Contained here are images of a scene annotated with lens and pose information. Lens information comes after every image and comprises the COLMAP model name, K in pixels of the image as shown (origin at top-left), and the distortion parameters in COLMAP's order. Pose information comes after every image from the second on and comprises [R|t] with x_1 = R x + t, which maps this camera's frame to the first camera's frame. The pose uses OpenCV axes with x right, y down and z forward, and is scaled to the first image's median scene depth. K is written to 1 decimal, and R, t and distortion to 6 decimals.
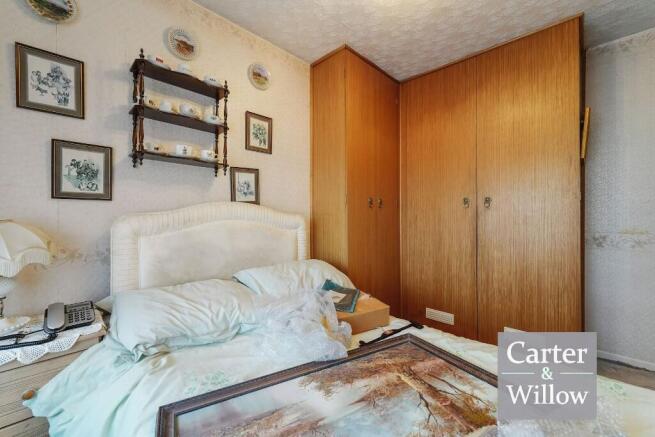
lens RADIAL K [[267.5, 0, 325.7], [0, 267.5, 217.2], [0, 0, 1]] dist [0.000129, -0.000006]
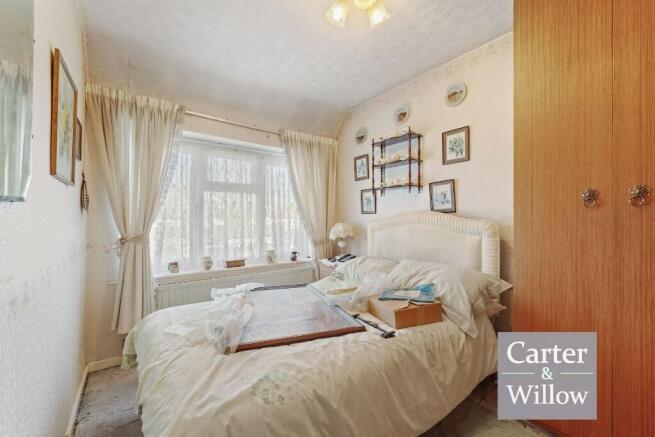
lens RADIAL K [[267.5, 0, 325.6], [0, 267.5, 218.0], [0, 0, 1]] dist [0.000129, -0.000006]
pose [[-0.143419, -0.012835, -0.989579, 0.940833], [-0.010998, 0.999875, -0.011374, 0.000062], [0.989601, 0.009253, -0.143542, 0.653058]]
